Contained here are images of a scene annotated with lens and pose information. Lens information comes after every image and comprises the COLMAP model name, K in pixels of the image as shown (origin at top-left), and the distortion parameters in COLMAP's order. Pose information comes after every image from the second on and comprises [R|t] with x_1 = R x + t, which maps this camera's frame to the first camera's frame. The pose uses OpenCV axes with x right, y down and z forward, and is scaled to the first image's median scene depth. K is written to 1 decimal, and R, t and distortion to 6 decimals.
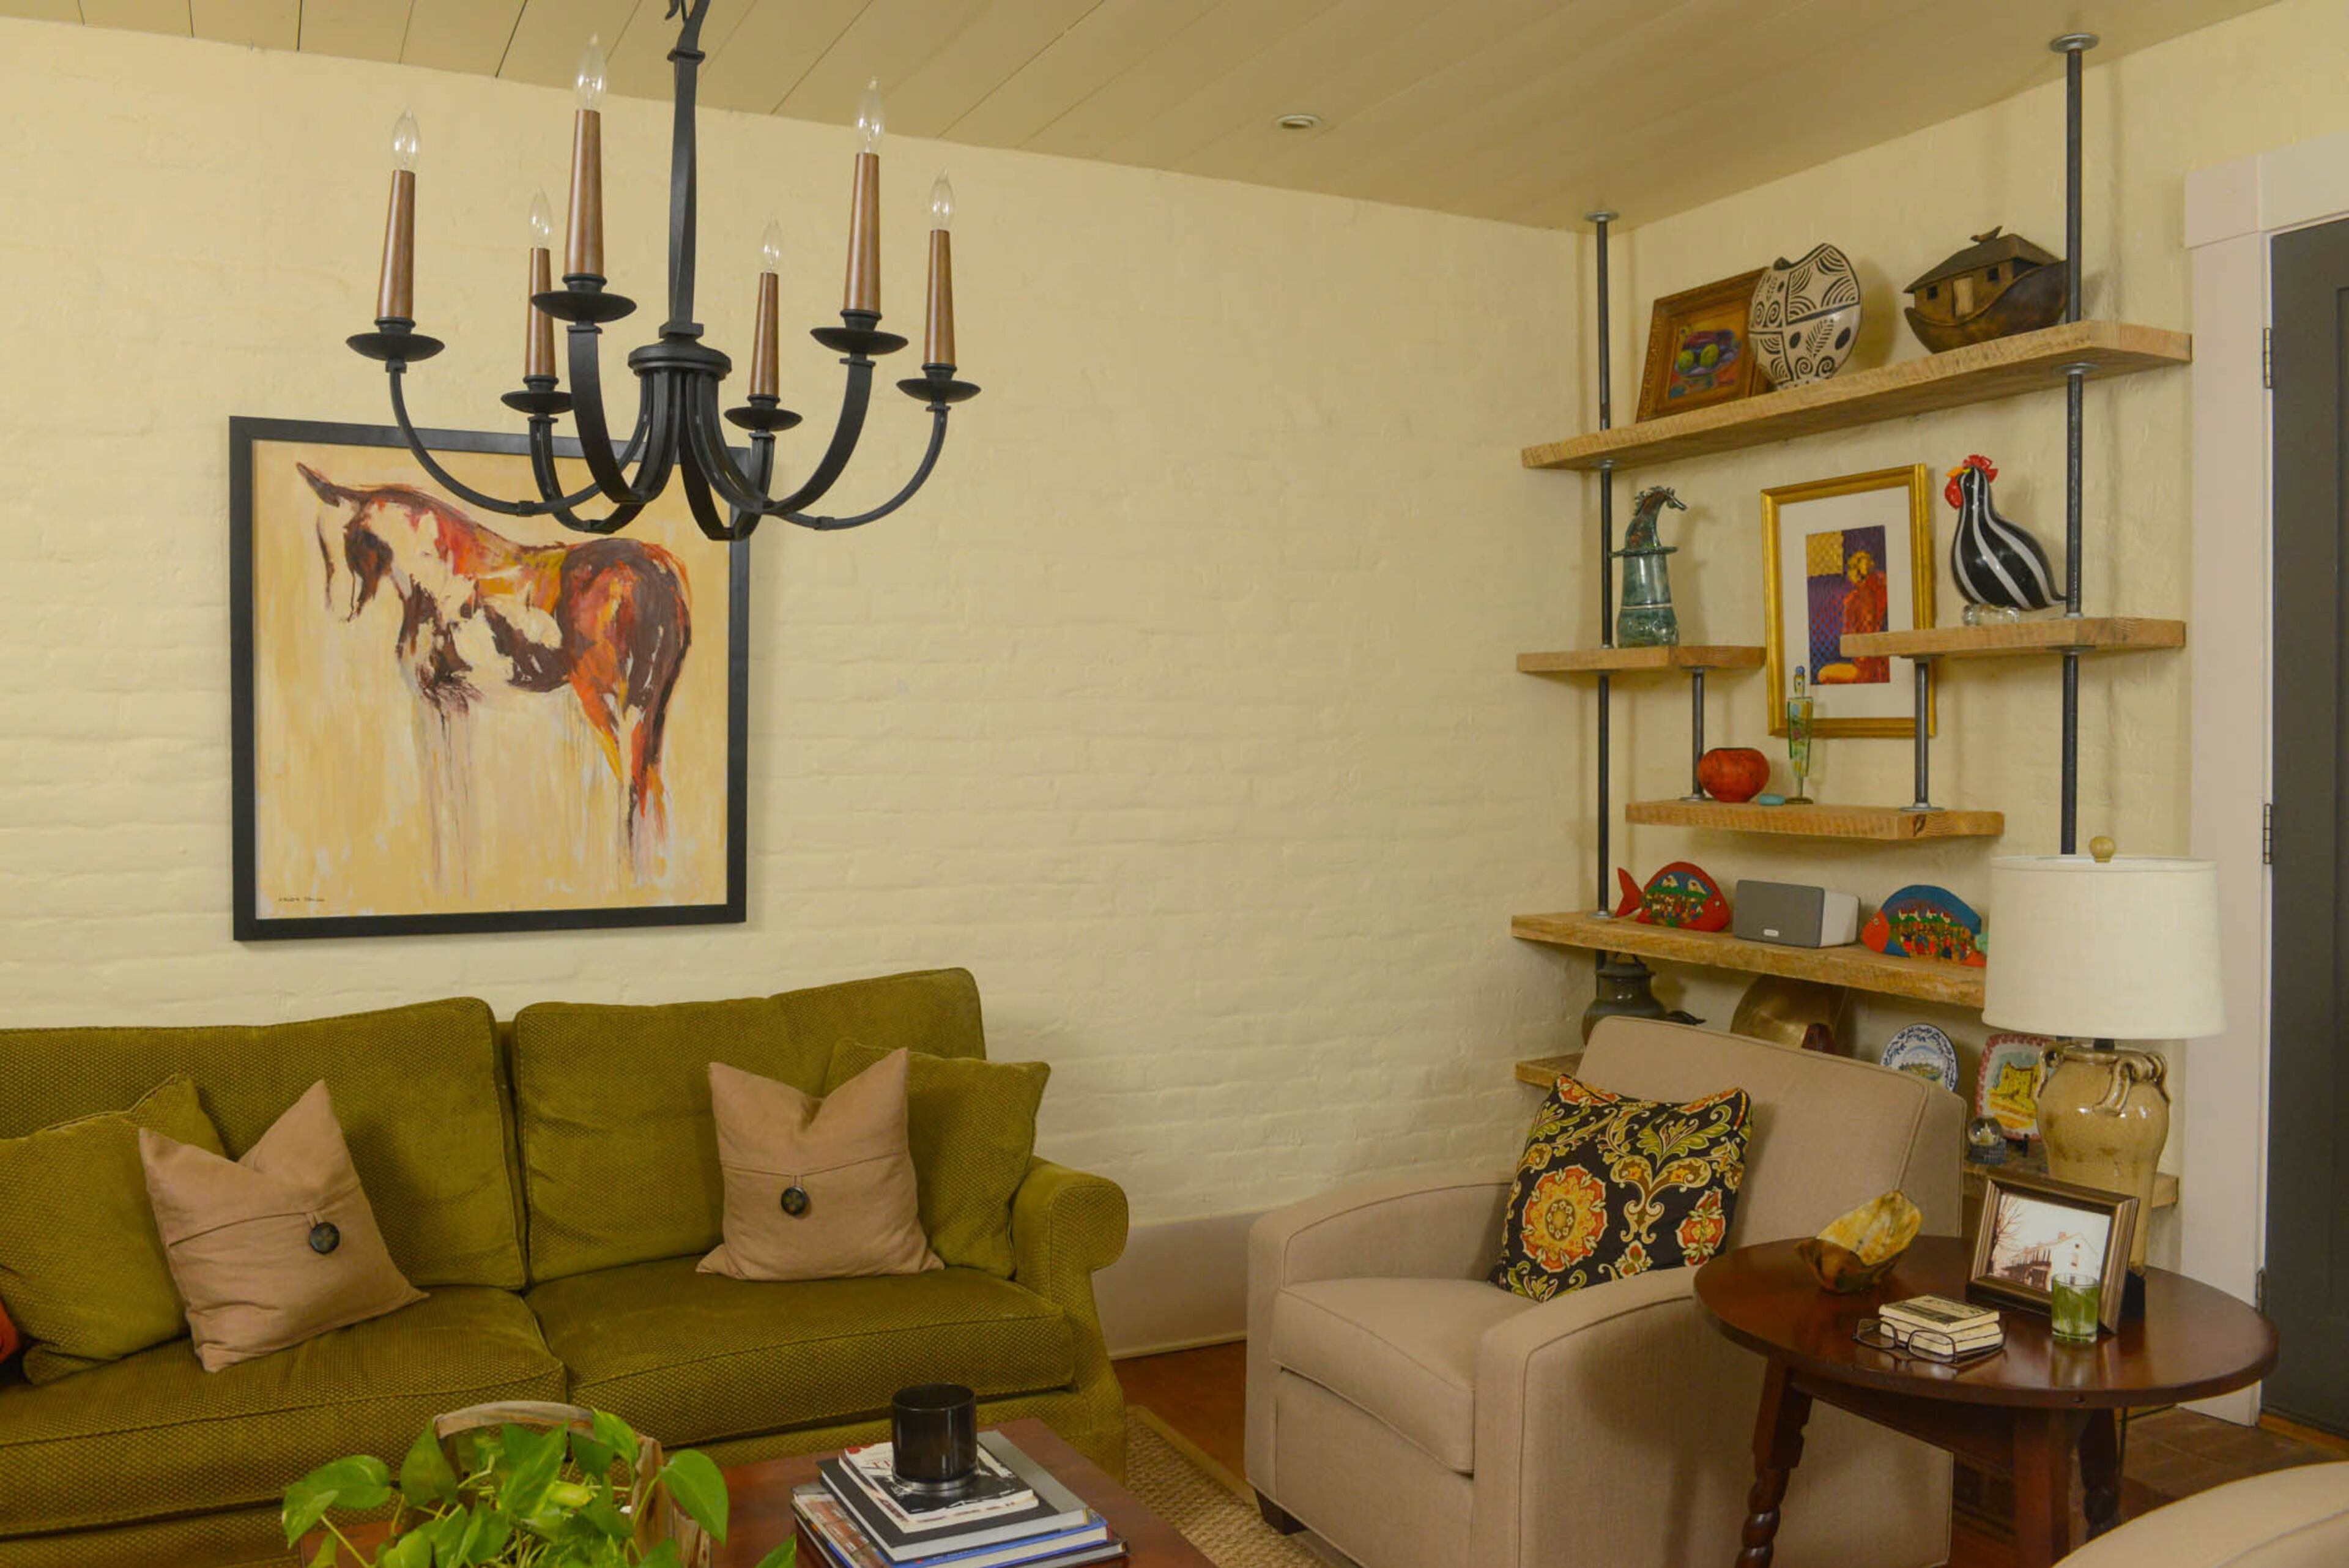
lens RADIAL K [[1919.1, 0, 1171.3], [0, 1919.1, 780.0], [0, 0, 1]] dist [-0.065407, 0.010195]
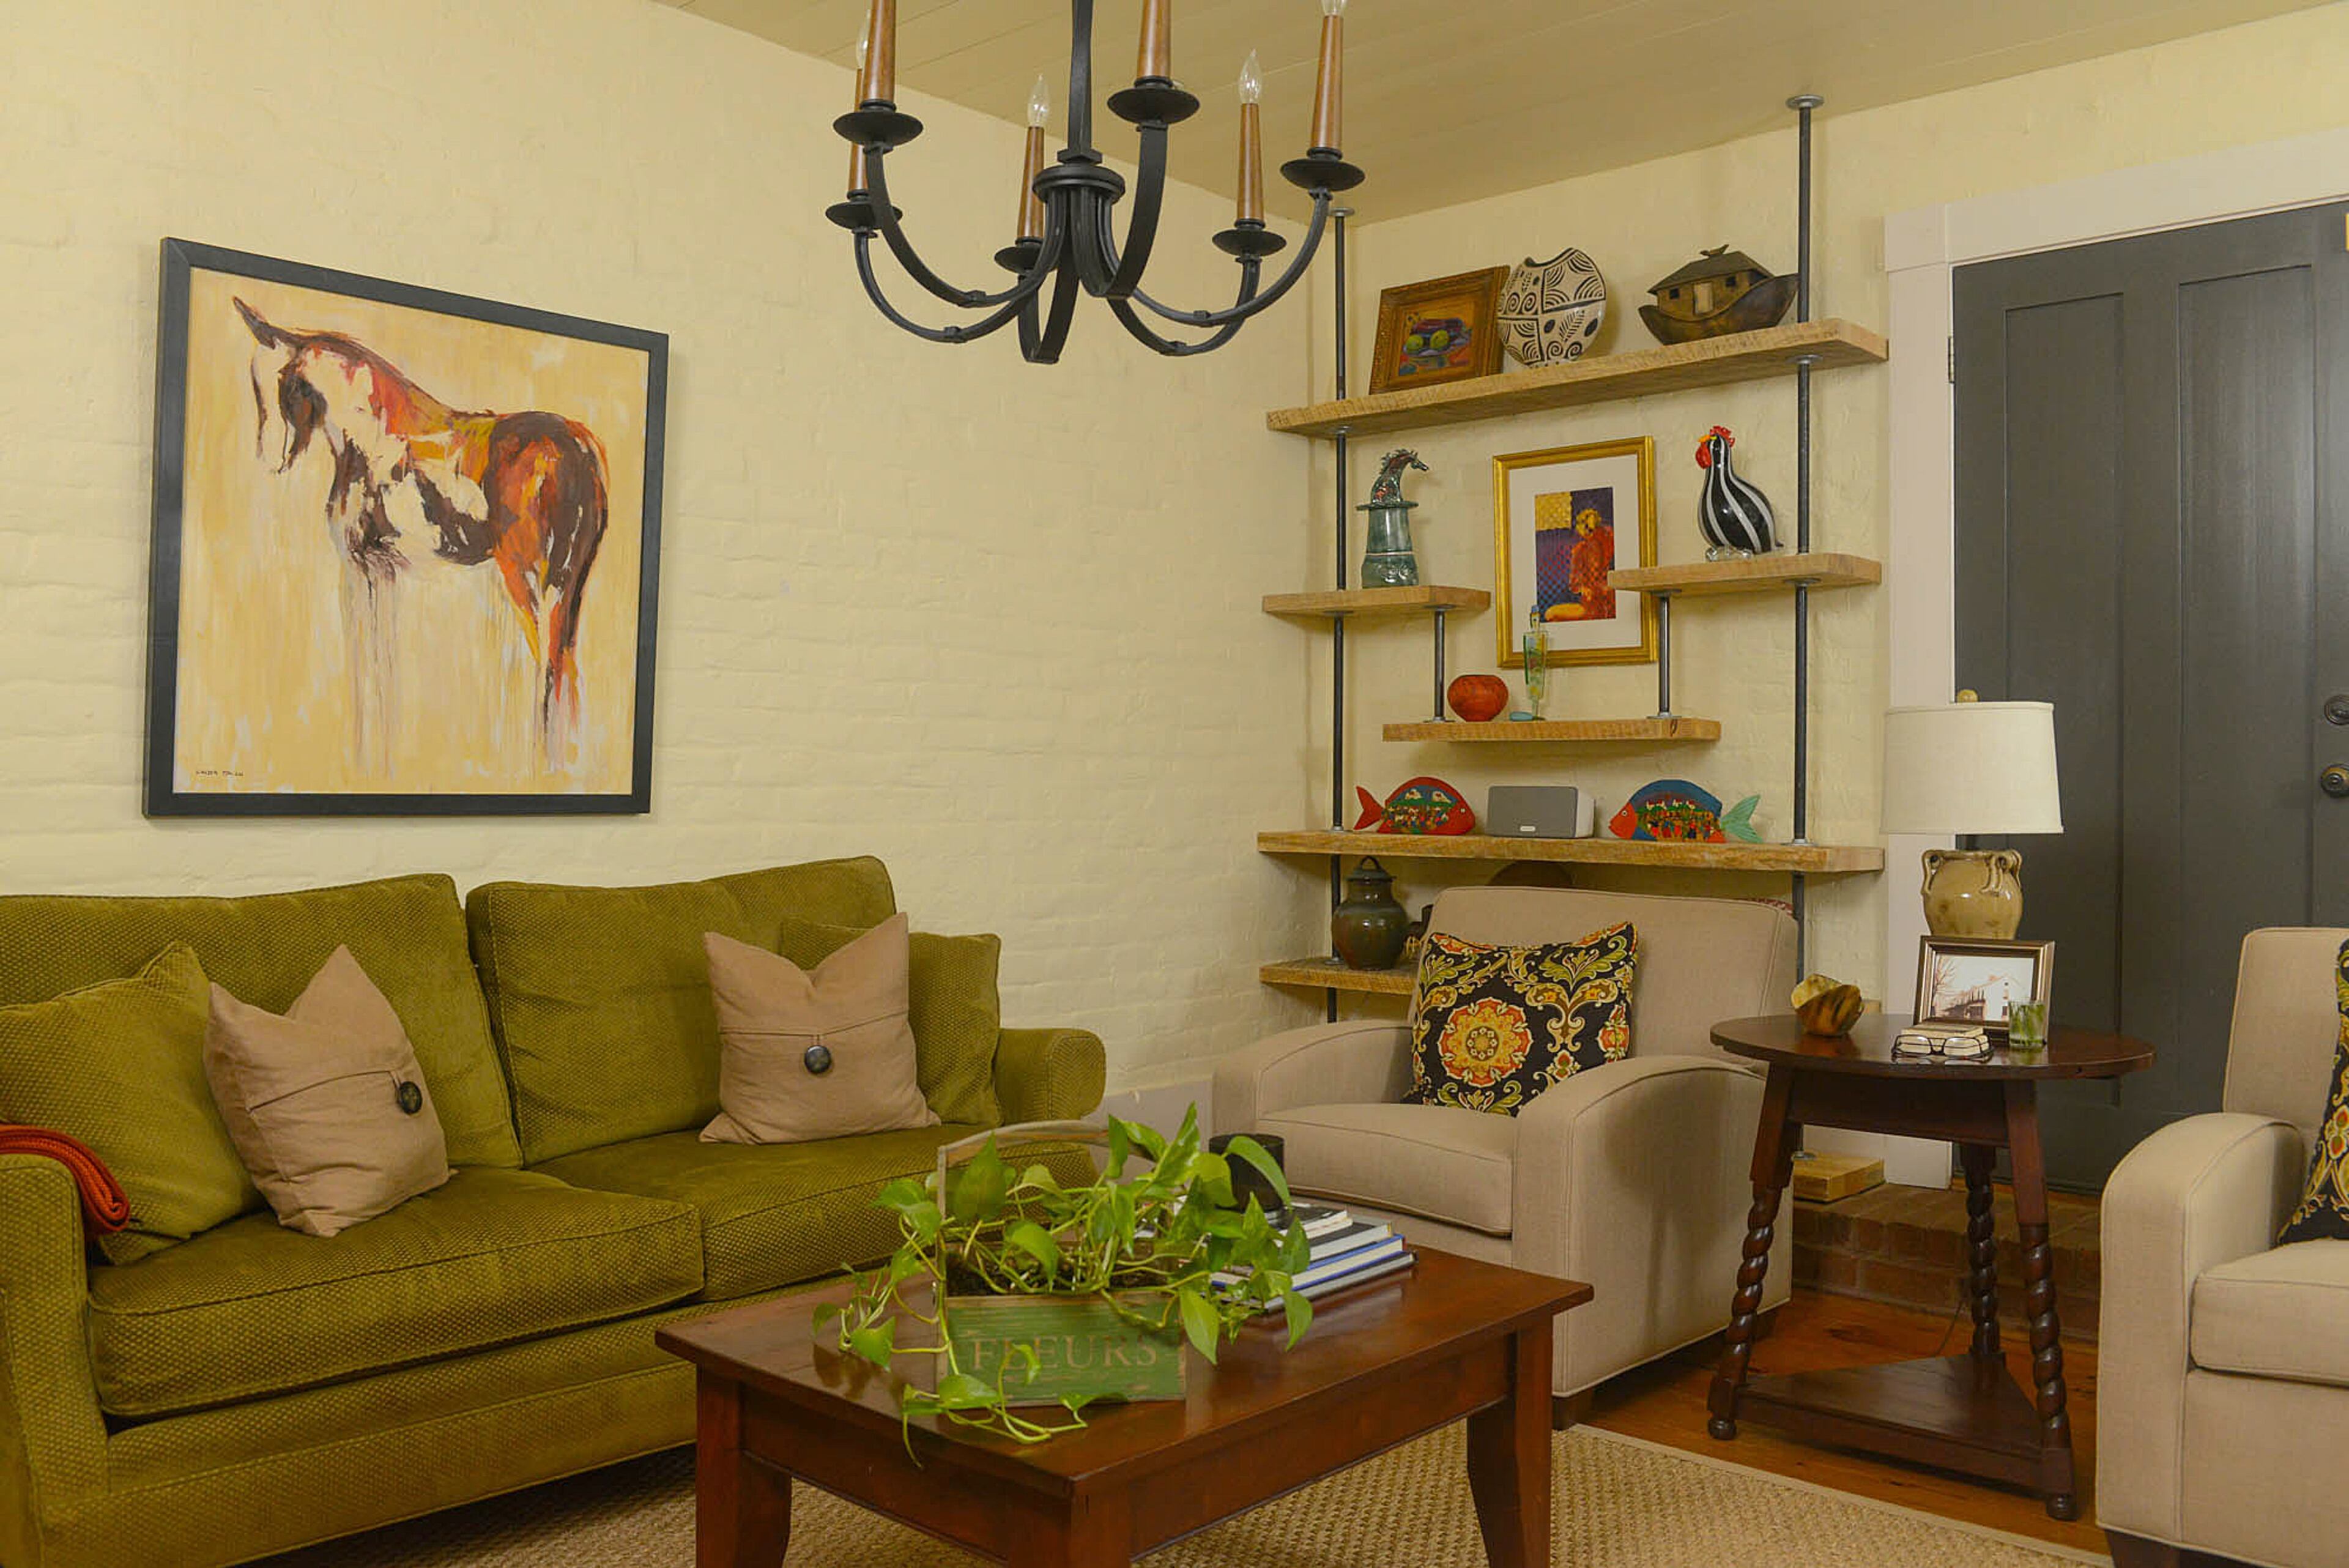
lens RADIAL K [[1919.1, 0, 1179.5], [0, 1919.1, 781.6], [0, 0, 1]] dist [-0.065407, 0.010195]
pose [[0.930348, 0.006305, 0.366624, -0.359393], [0.001763, 0.999764, -0.021668, 0.087166], [-0.366674, 0.020805, 0.930117, -0.017924]]
